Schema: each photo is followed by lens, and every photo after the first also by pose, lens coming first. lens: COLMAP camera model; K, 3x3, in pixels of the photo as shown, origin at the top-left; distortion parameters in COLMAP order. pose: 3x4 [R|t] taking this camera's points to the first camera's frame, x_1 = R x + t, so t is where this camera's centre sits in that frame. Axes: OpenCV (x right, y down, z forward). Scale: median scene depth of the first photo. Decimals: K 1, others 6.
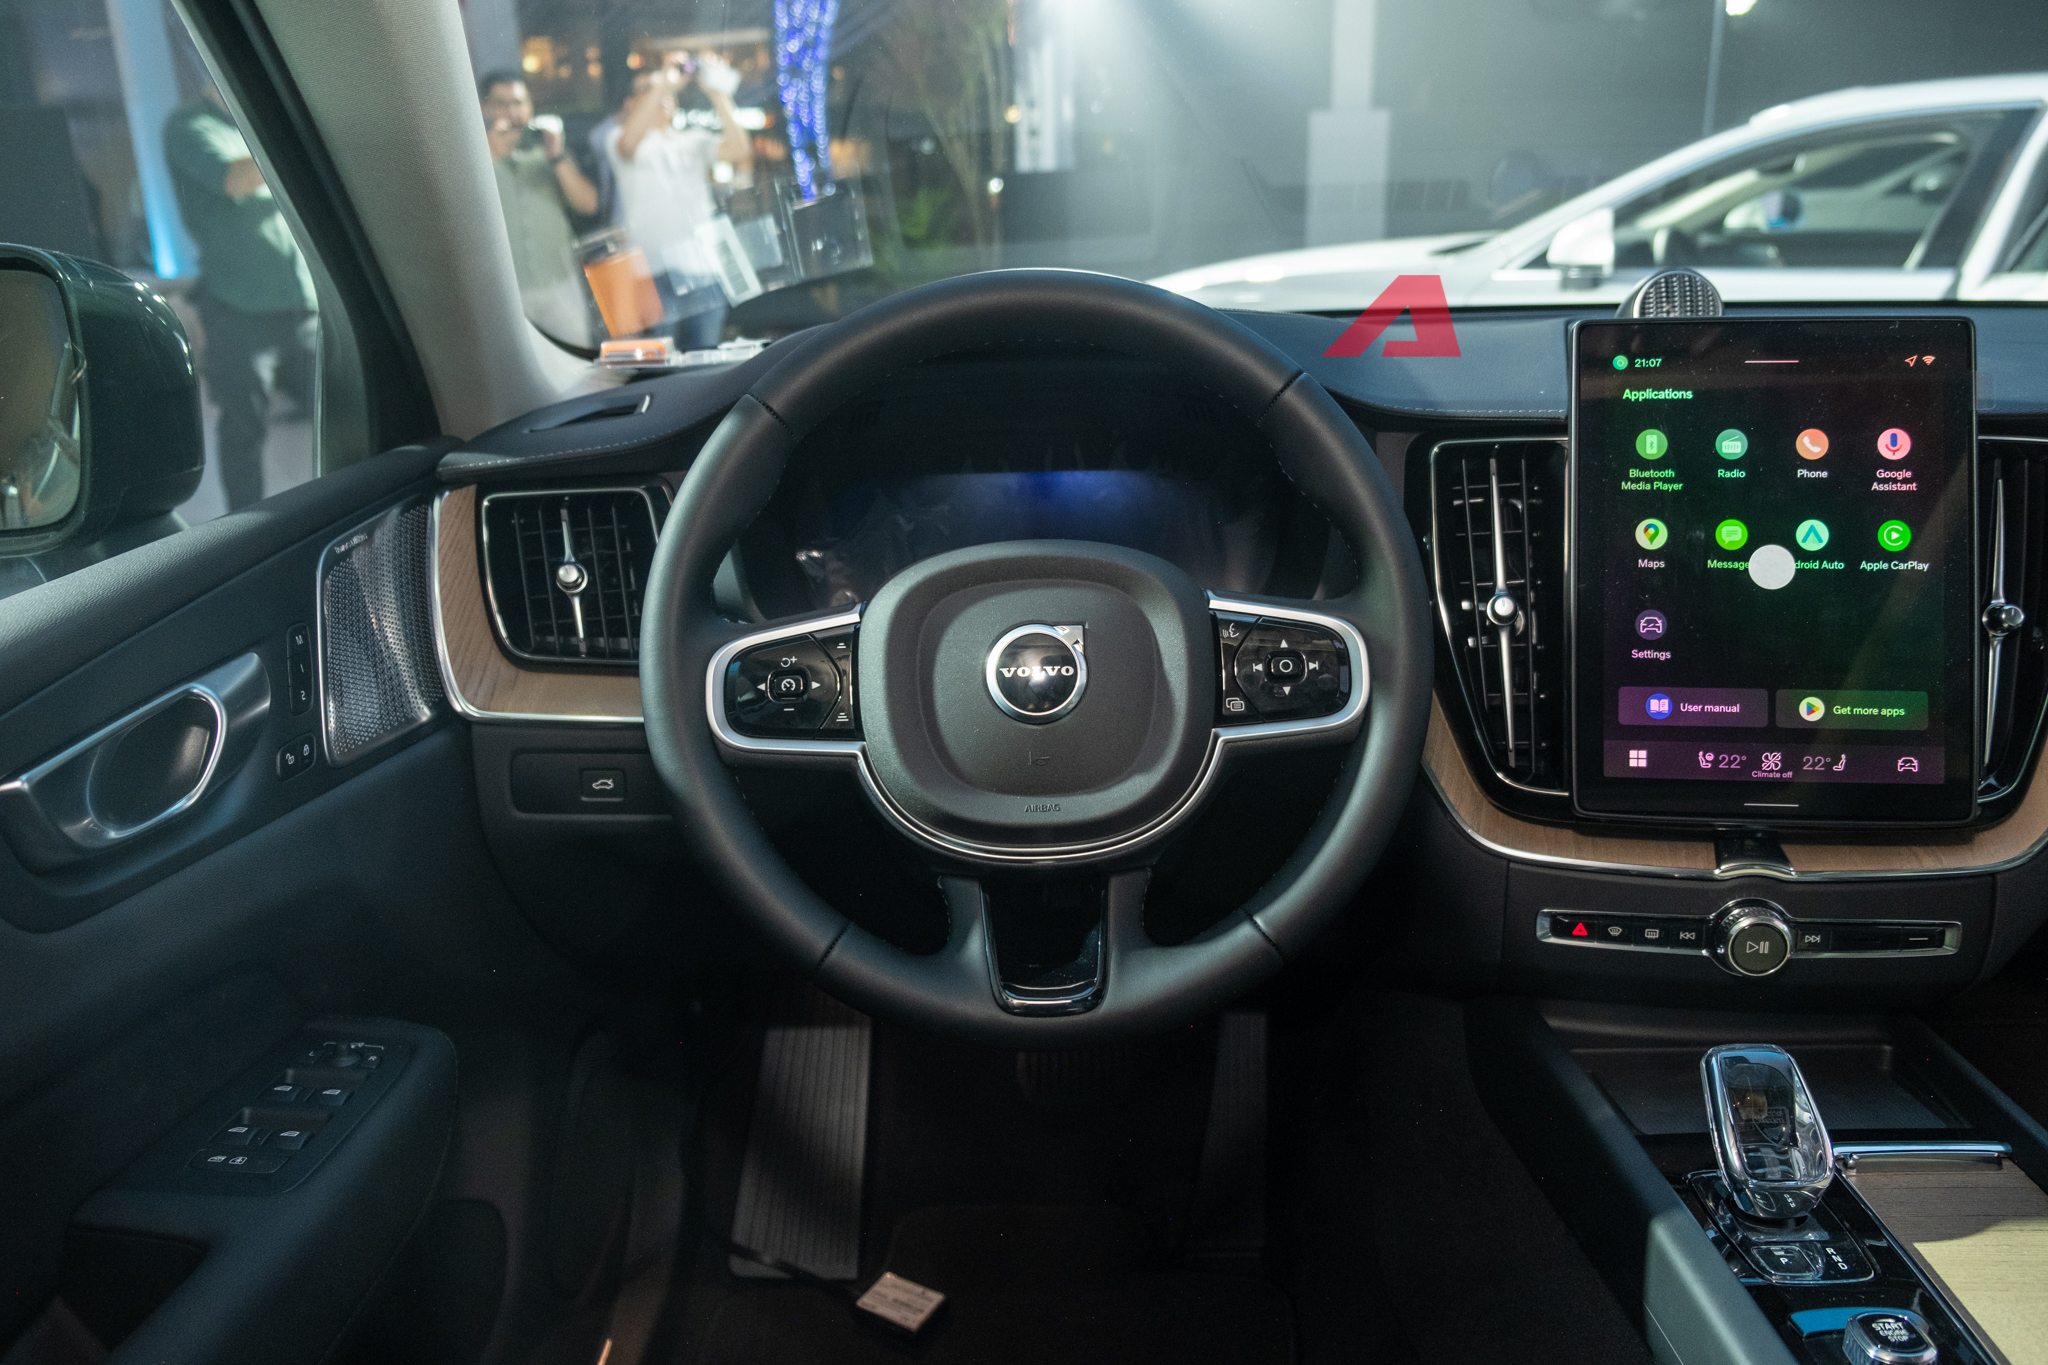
lens RADIAL K [[1593.5, 0, 1034.7], [0, 1593.5, 684.5], [0, 0, 1]] dist [-0.013035, 0.012266]
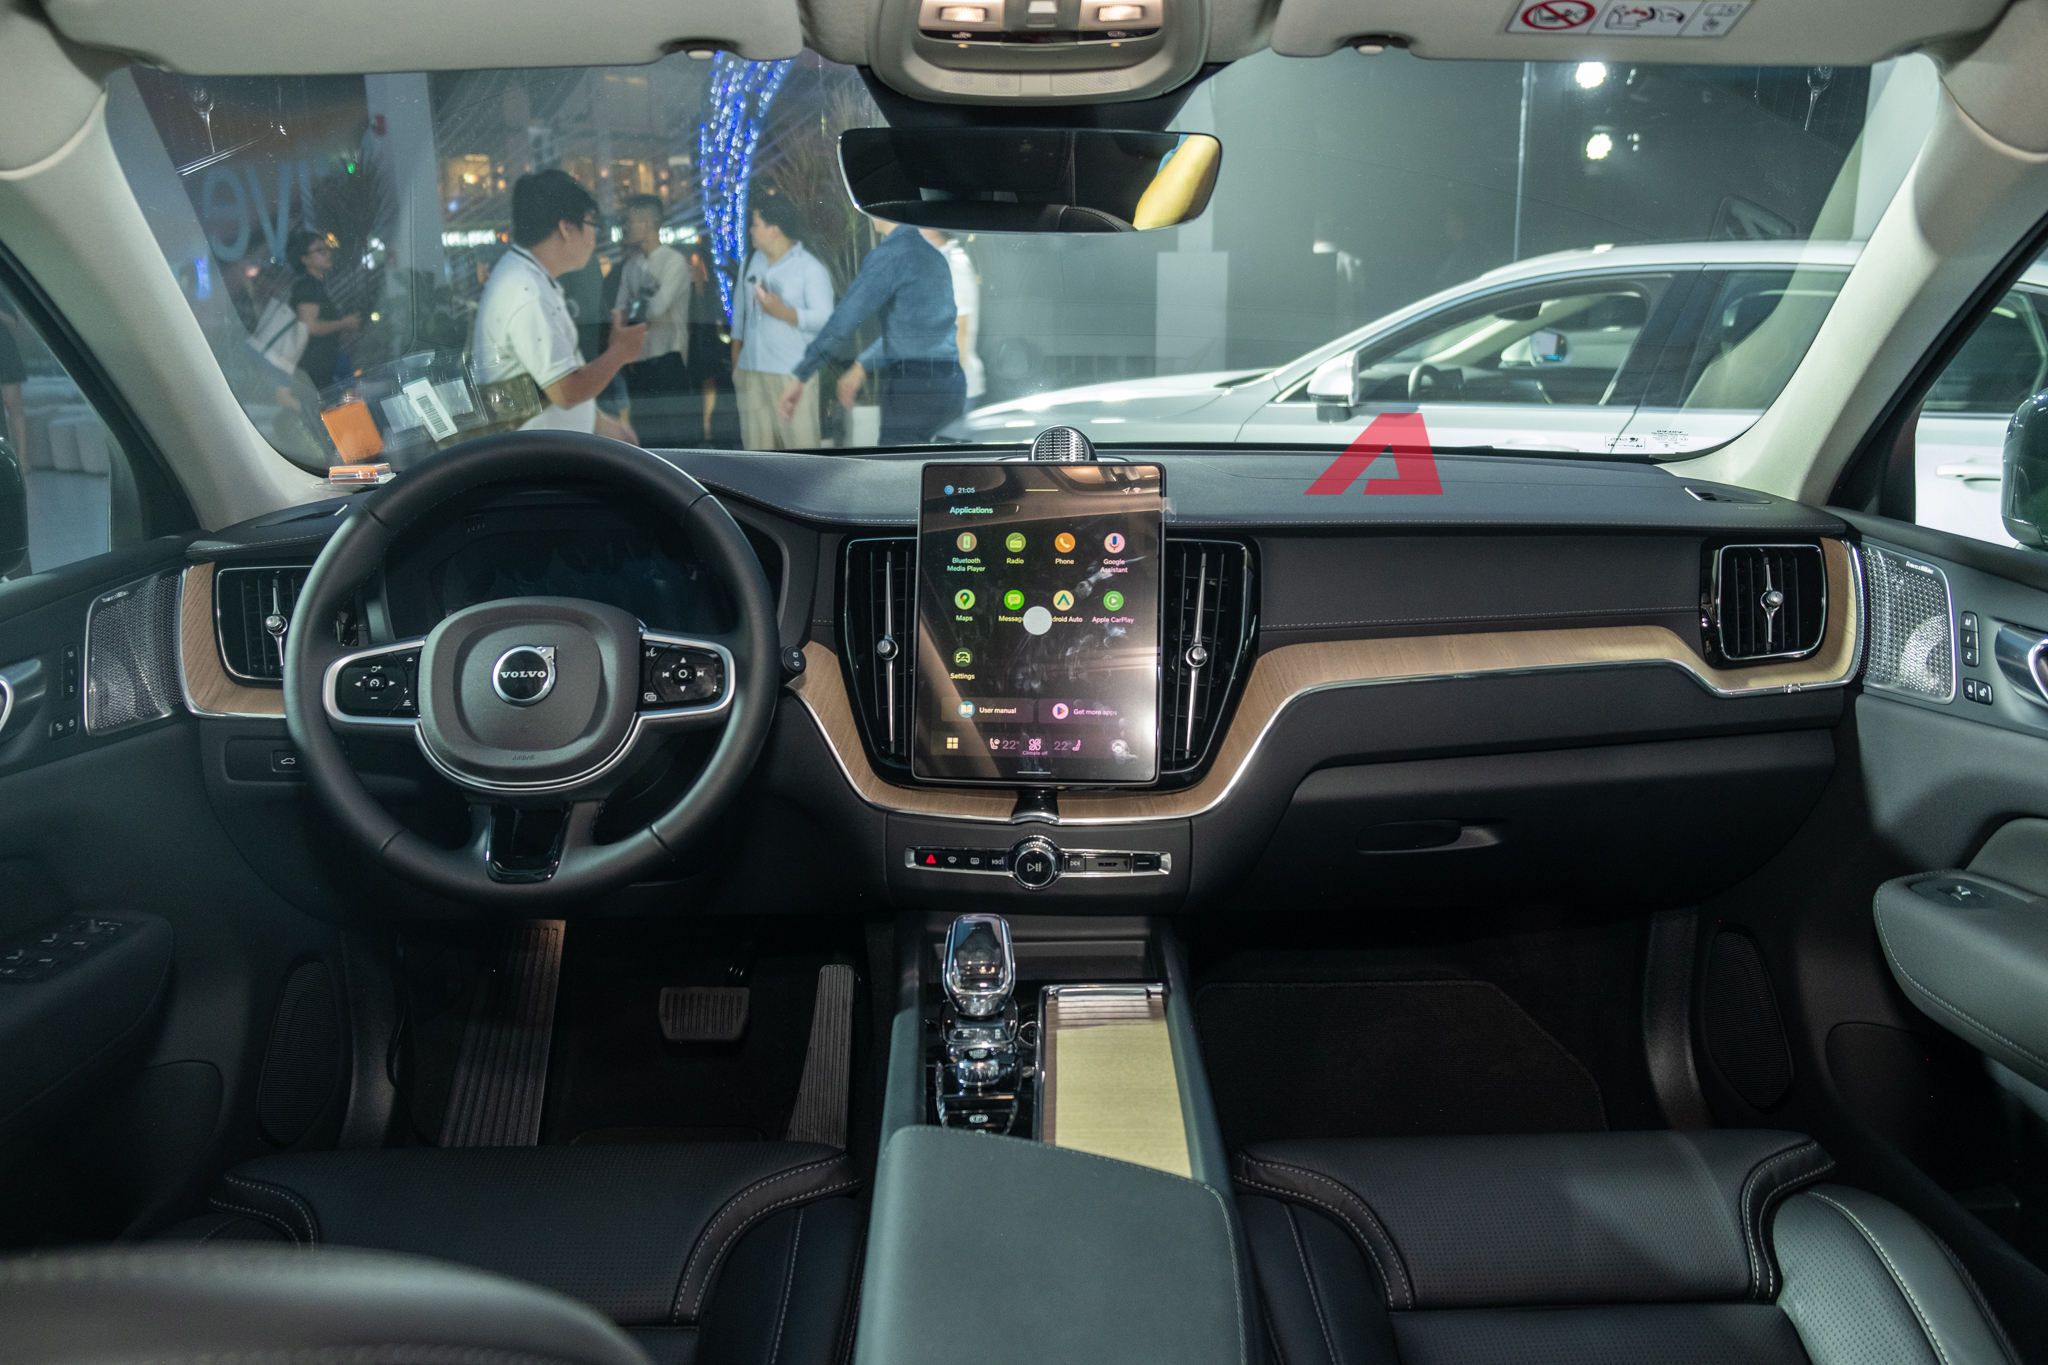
lens RADIAL K [[1593.5, 0, 1017.8], [0, 1593.5, 674.4], [0, 0, 1]] dist [-0.013035, 0.012266]
pose [[0.999545, 0.007946, 0.029086, 0.397378], [-0.005783, 0.997263, -0.073708, 0.094074], [-0.029592, 0.073506, 0.996856, -0.554584]]
